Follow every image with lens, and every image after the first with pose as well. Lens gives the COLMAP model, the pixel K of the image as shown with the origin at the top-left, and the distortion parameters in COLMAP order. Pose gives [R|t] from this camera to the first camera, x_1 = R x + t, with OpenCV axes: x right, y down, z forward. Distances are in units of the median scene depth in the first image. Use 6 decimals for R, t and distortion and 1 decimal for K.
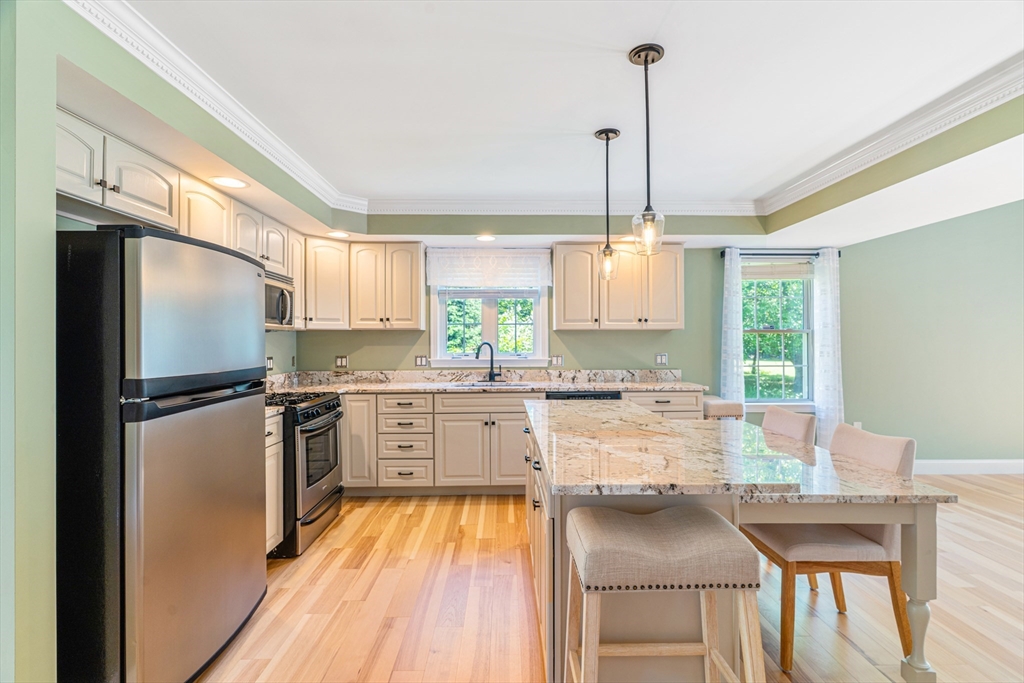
lens RADIAL K [[507.6, 0, 517.0], [0, 507.6, 337.4], [0, 0, 1]] dist [0.002744, 0.000619]
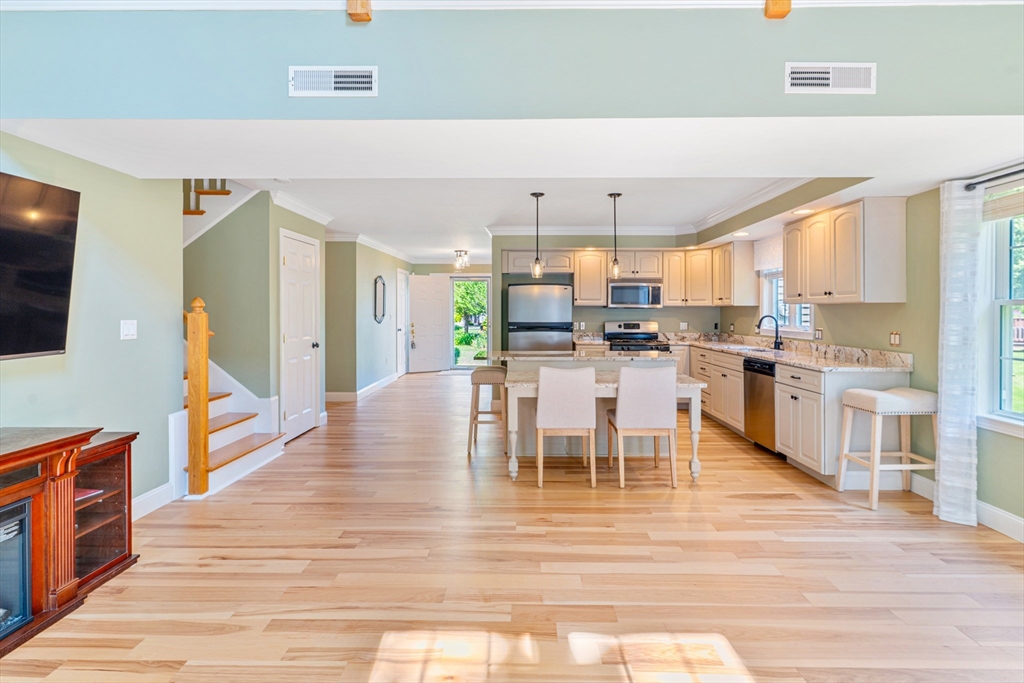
lens RADIAL K [[522.6, 0, 523.5], [0, 522.6, 312.7], [0, 0, 1]] dist [0.000674, 0.000055]
pose [[-0.038685, 0.005638, -0.999236, 1.211257], [0.003201, 0.999980, 0.005519, -0.005619], [0.999246, -0.002985, -0.038702, 0.476517]]
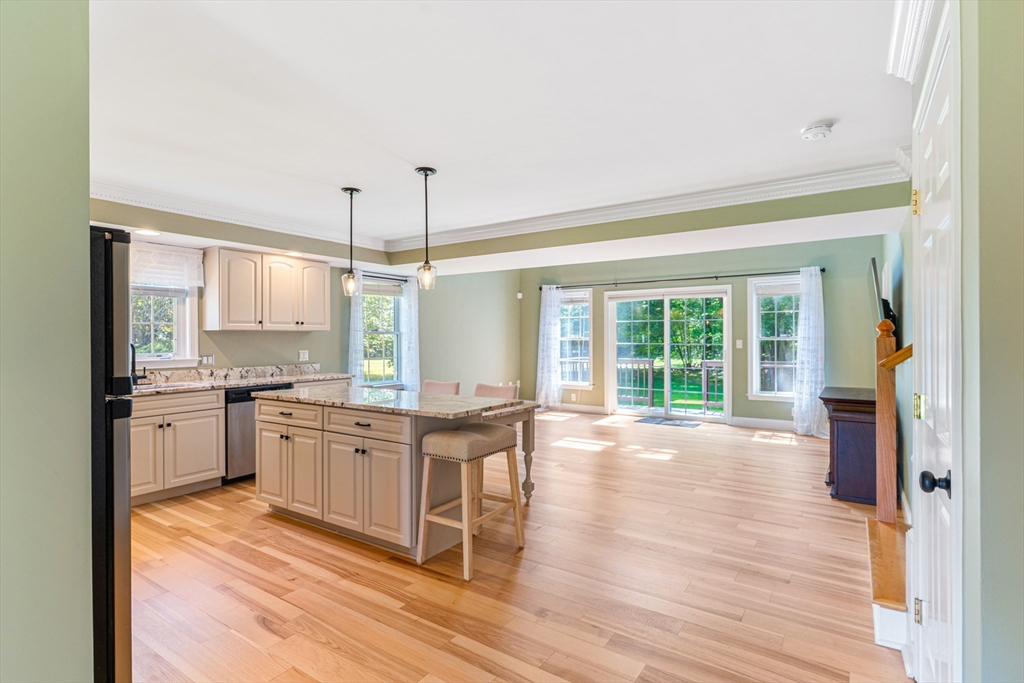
lens RADIAL K [[474.7, 0, 522.2], [0, 474.7, 338.2], [0, 0, 1]] dist [-0.001533, -0.000353]
pose [[0.587241, -0.001075, 0.809412, -0.341076], [-0.000388, 0.999999, 0.001609, -0.000095], [-0.809412, -0.001259, 0.587239, -0.078771]]
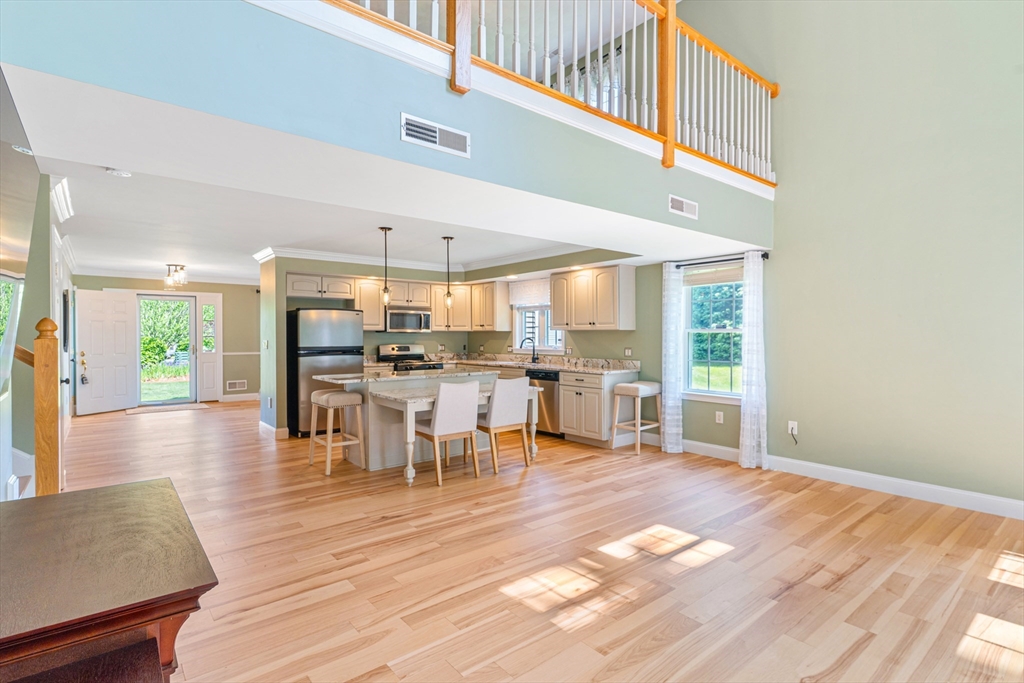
lens RADIAL K [[507.6, 0, 517.0], [0, 507.6, 337.4], [0, 0, 1]] dist [0.002744, 0.000619]
pose [[0.619468, 0.005579, -0.785002, 1.213259], [0.002074, 0.999960, 0.008744, -0.008048], [0.785019, -0.007044, 0.619431, -0.038121]]
